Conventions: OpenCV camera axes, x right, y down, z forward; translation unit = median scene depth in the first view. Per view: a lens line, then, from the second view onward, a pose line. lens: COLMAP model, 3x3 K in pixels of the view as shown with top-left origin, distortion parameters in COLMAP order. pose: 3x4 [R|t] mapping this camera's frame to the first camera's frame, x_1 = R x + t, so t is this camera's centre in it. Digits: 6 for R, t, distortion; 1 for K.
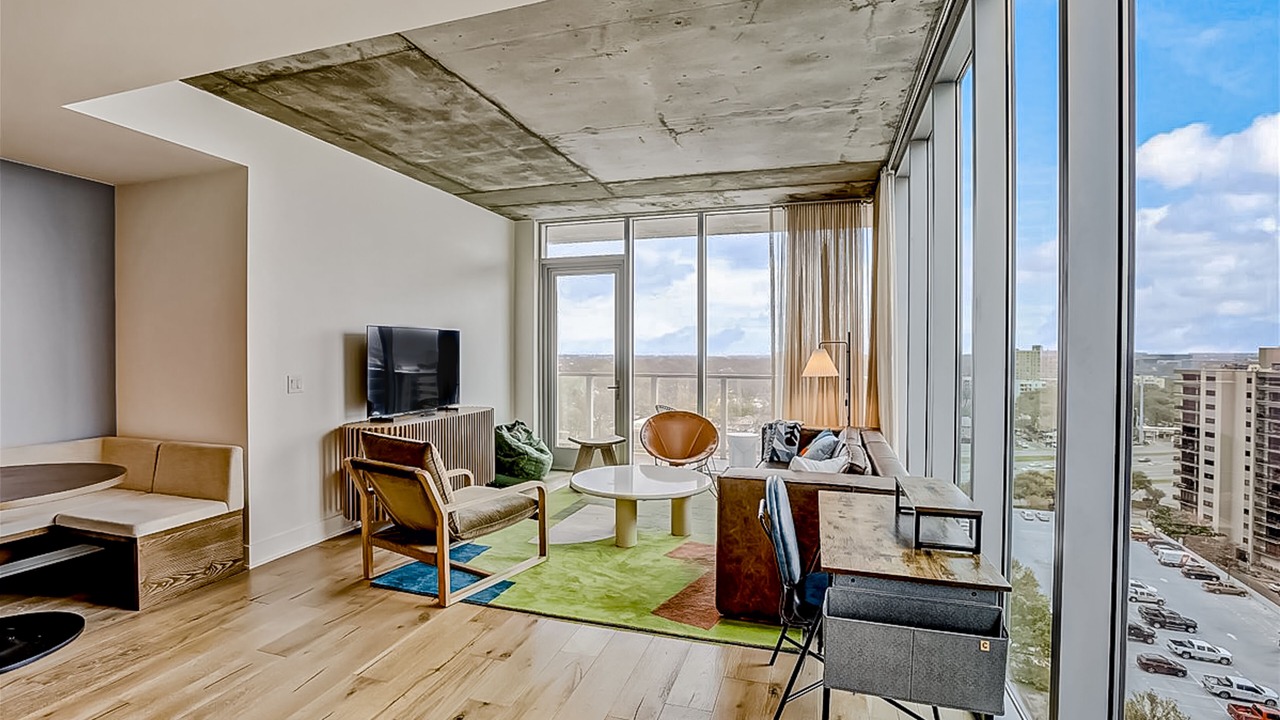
lens RADIAL K [[583.9, 0, 634.7], [0, 583.9, 361.0], [0, 0, 1]] dist [-0.035479, 0.003103]
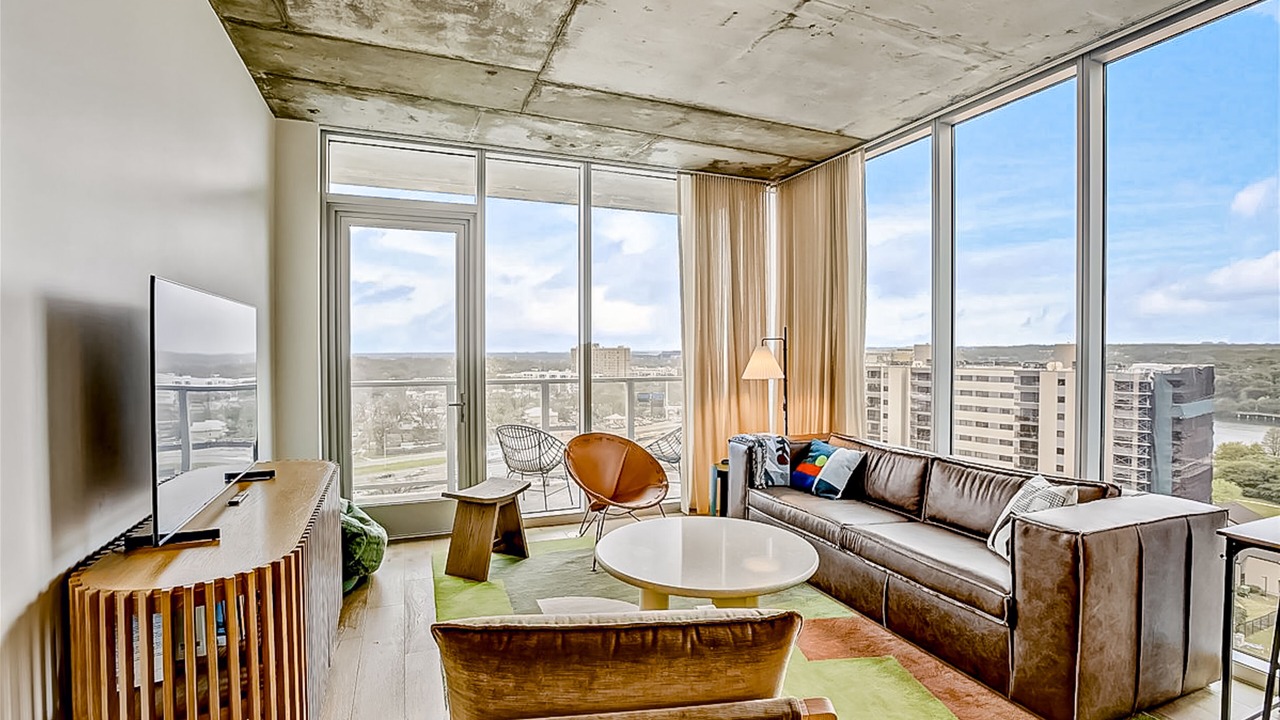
lens RADIAL K [[583.9, 0, 634.9], [0, 583.9, 358.5], [0, 0, 1]] dist [-0.035479, 0.003103]
pose [[0.771071, -0.012065, 0.636635, -0.354668], [0.012388, 0.999915, 0.003946, -0.007821], [-0.636629, 0.004844, 0.771155, 0.431937]]
